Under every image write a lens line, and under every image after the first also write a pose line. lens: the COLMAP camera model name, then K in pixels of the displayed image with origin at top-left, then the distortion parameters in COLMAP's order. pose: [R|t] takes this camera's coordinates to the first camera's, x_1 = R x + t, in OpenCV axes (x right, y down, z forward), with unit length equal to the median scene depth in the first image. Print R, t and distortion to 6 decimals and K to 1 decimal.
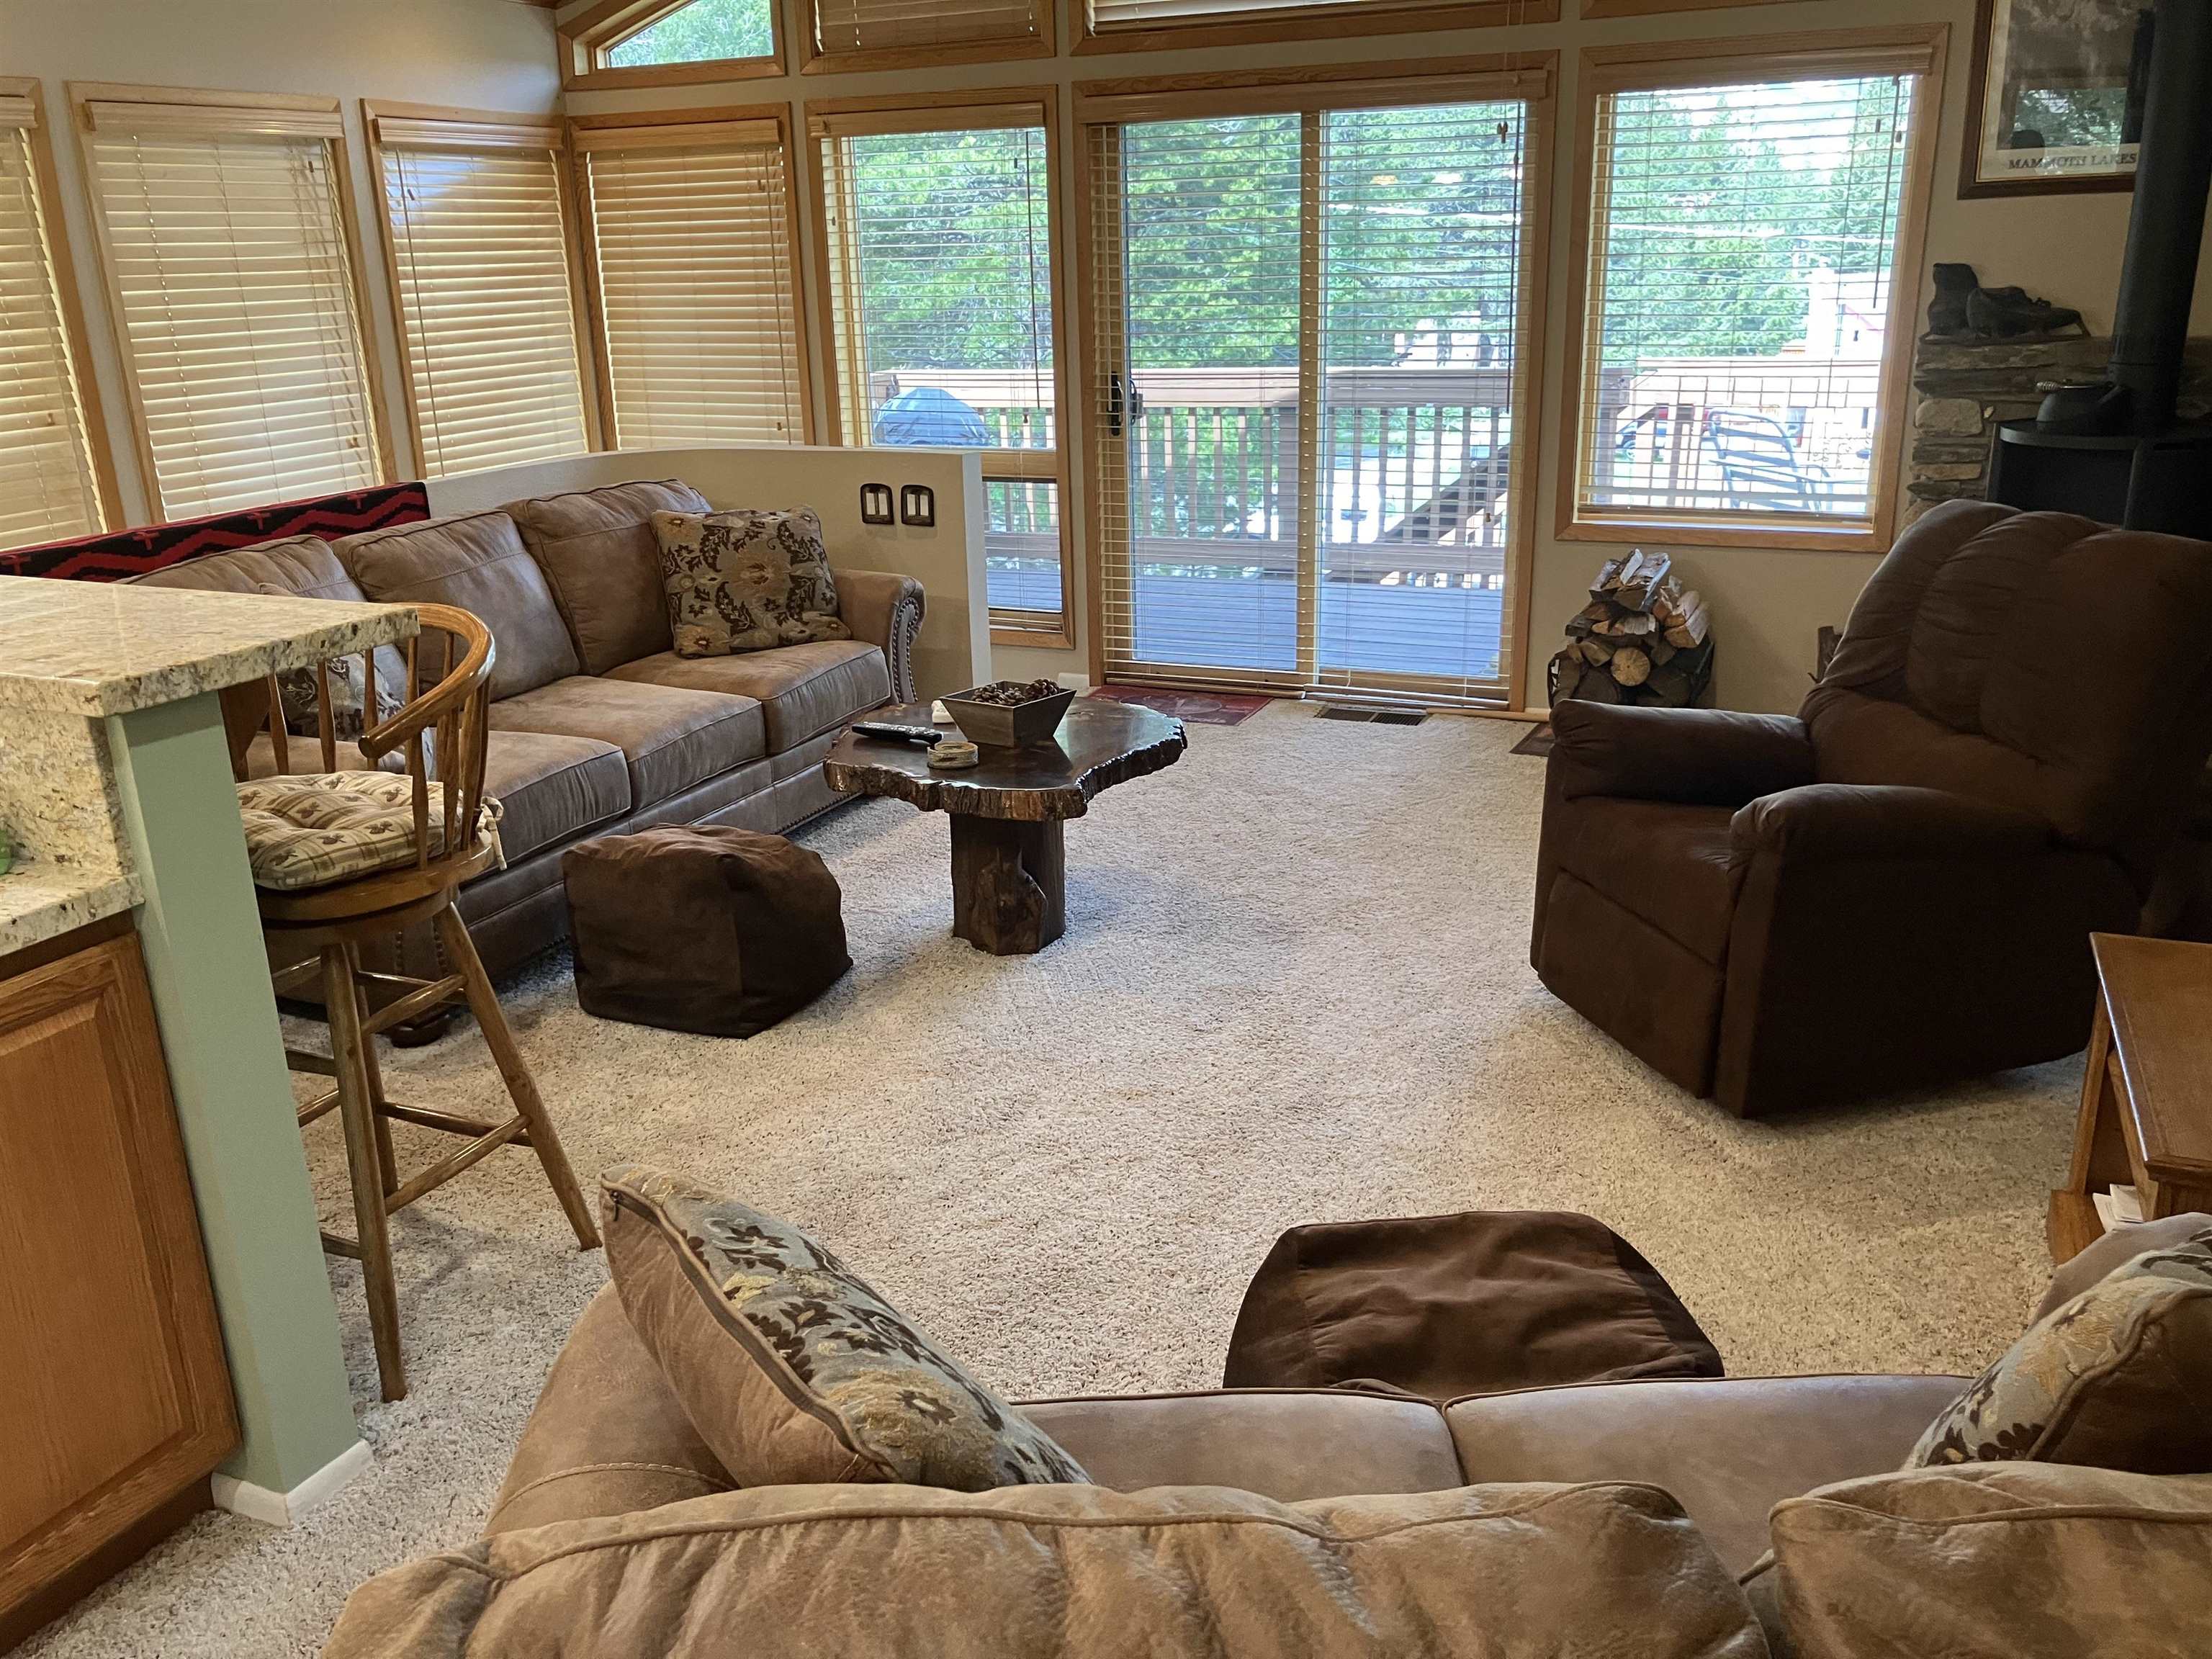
lens RADIAL K [[1788.8, 0, 1105.9], [0, 1788.8, 829.9], [0, 0, 1]] dist [-0.045325, -0.001988]
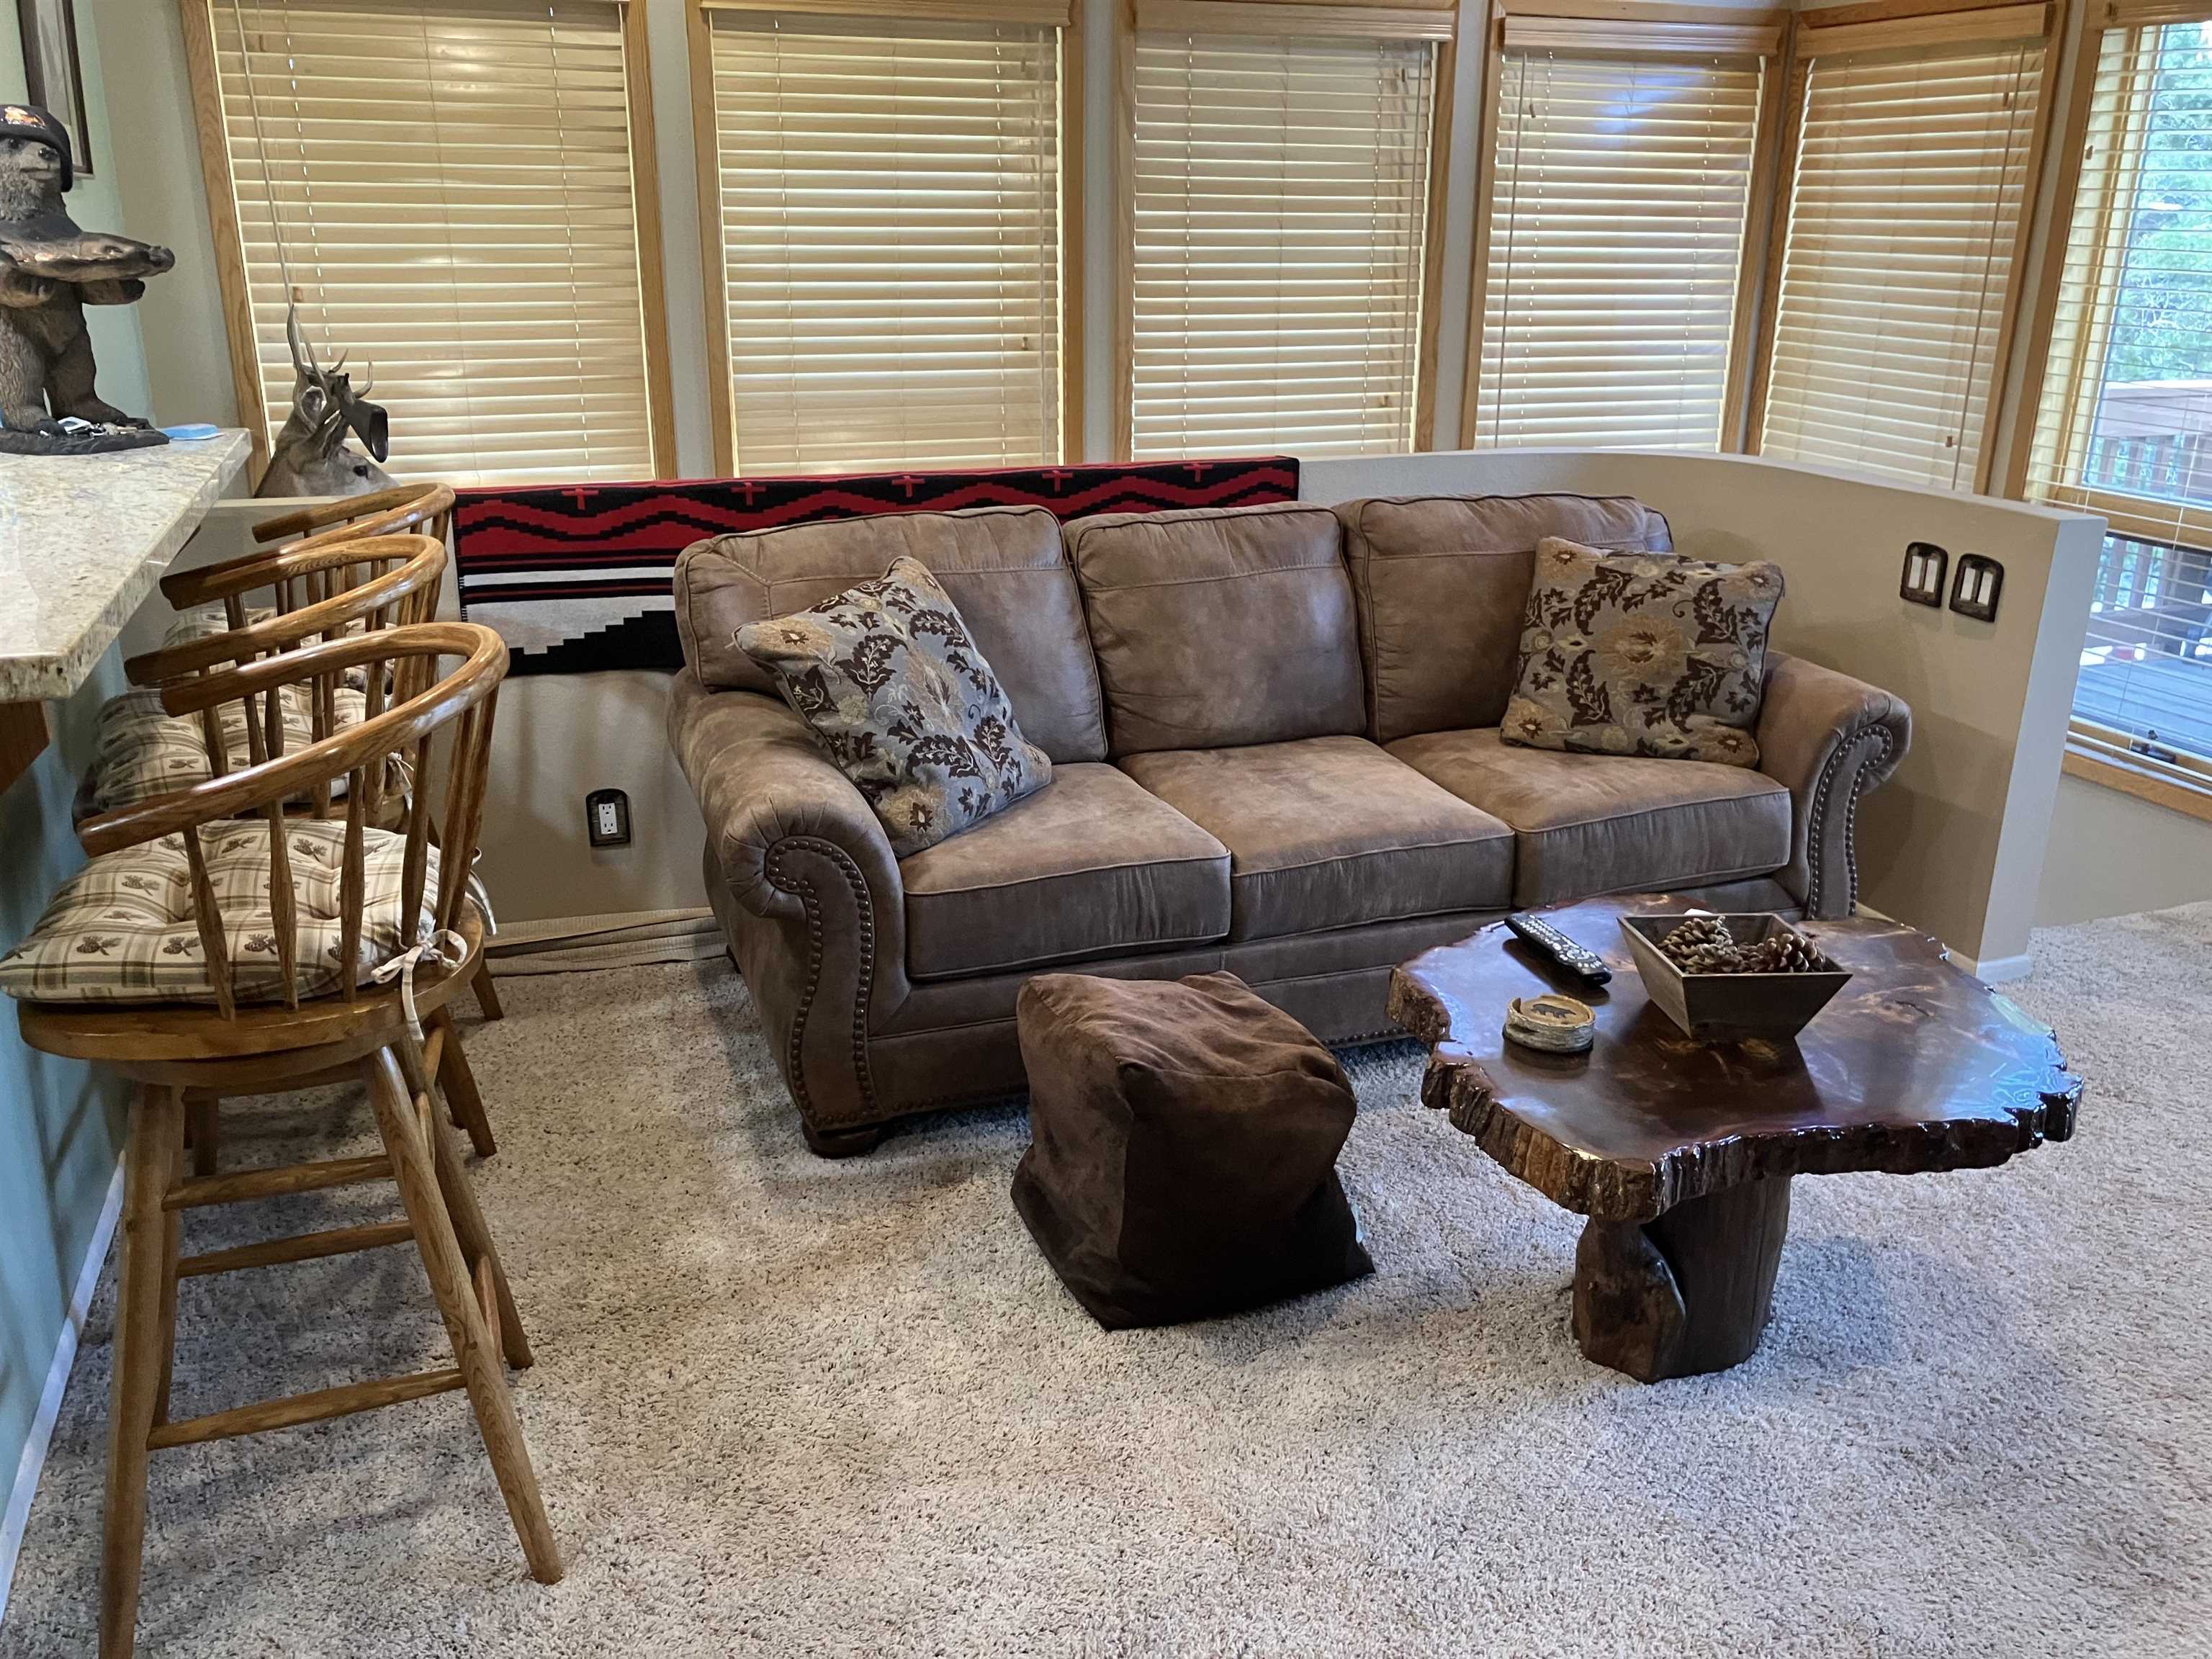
lens RADIAL K [[1818.9, 0, 1084.0], [0, 1818.9, 806.1], [0, 0, 1]] dist [0.041271, -0.050512]
pose [[0.700468, 0.245682, -0.670063, 0.144862], [-0.244503, 0.964673, 0.098105, -0.098373], [0.670494, 0.095113, 0.735793, 0.324505]]
